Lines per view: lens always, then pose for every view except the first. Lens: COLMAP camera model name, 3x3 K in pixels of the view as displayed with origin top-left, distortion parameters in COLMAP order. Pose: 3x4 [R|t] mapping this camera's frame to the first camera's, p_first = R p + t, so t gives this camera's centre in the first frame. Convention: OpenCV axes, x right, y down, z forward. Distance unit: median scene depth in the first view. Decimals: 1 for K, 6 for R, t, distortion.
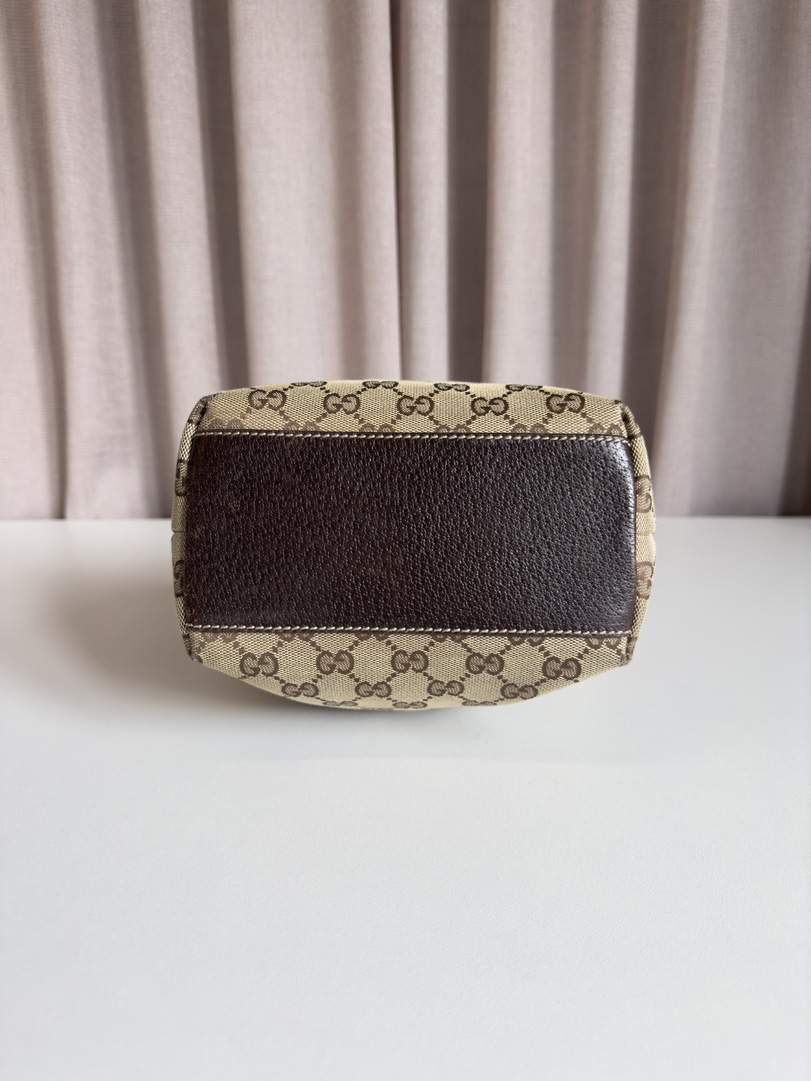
lens RADIAL K [[777.8, 0, 401.5], [0, 777.8, 530.9], [0, 0, 1]] dist [-0.005669, -0.007300]
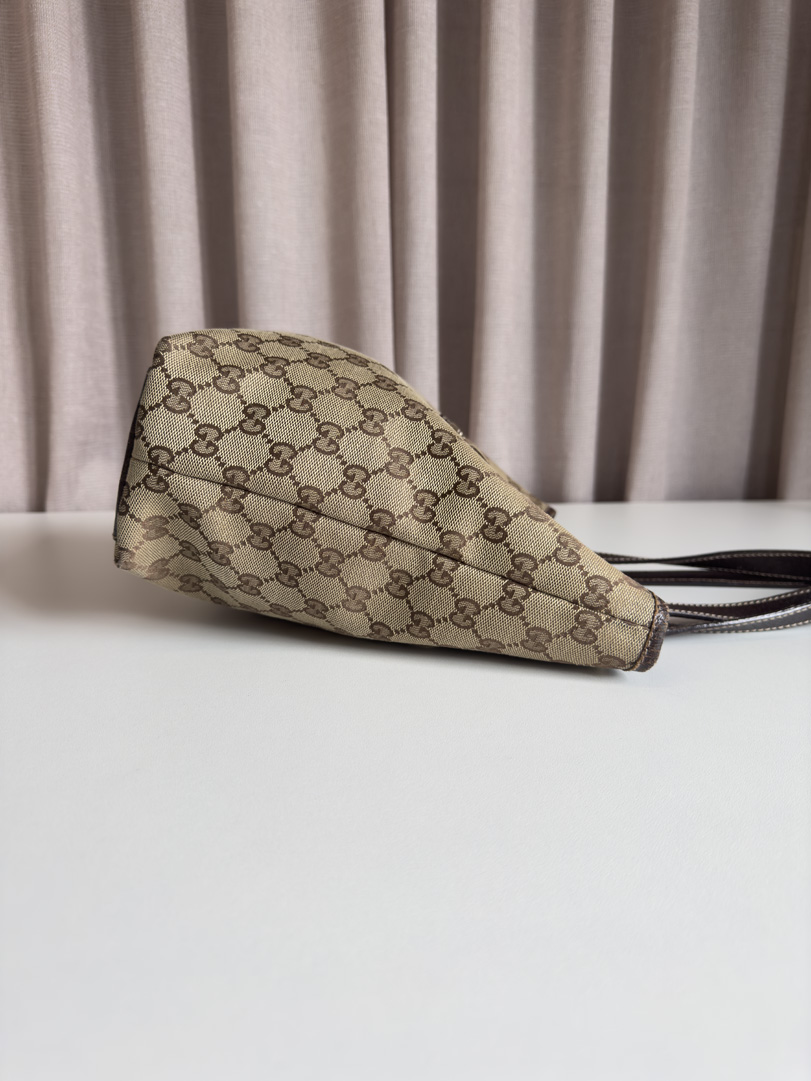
lens RADIAL K [[777.8, 0, 397.8], [0, 777.8, 536.3], [0, 0, 1]] dist [-0.005669, -0.007300]
pose [[0.993452, -0.017003, 0.112976, -0.121414], [0.021007, 0.999189, -0.034343, 0.063226], [-0.112301, 0.036491, 0.993004, 0.003017]]
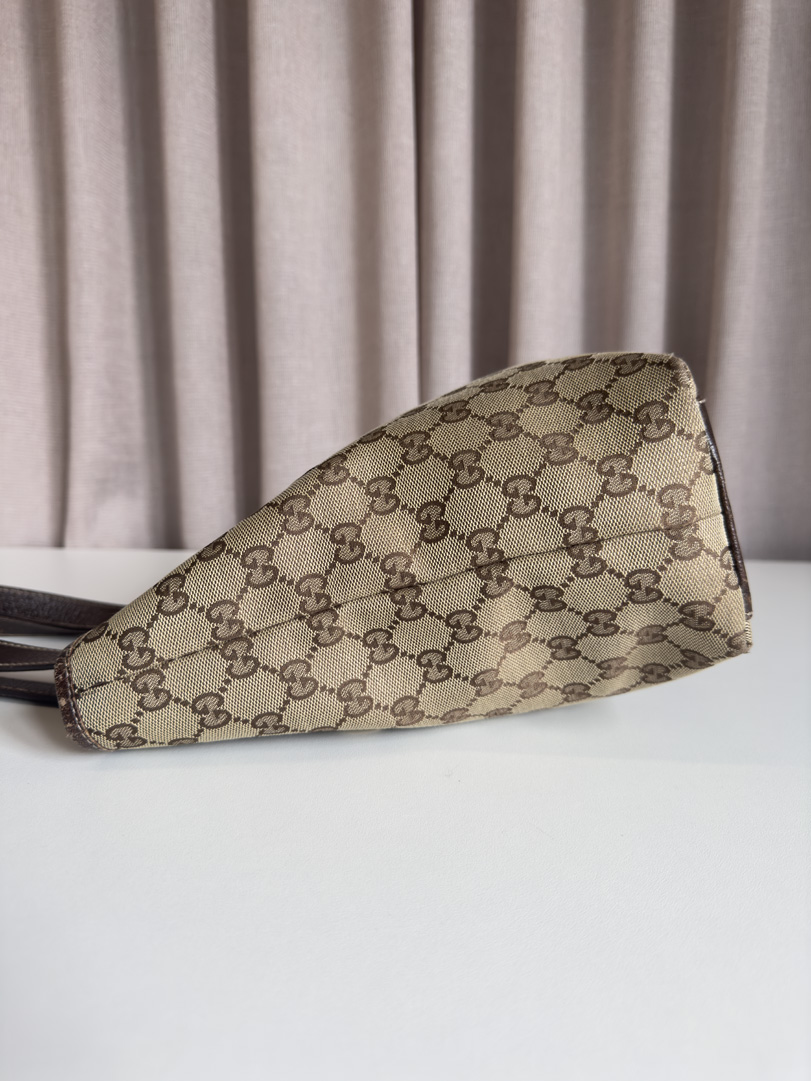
lens RADIAL K [[777.8, 0, 401.9], [0, 777.8, 531.7], [0, 0, 1]] dist [-0.005669, -0.007300]
pose [[0.997578, 0.019429, -0.066791, 0.046803], [-0.025486, 0.995519, -0.091065, 0.045228], [0.064722, 0.092547, 0.993603, 0.088625]]
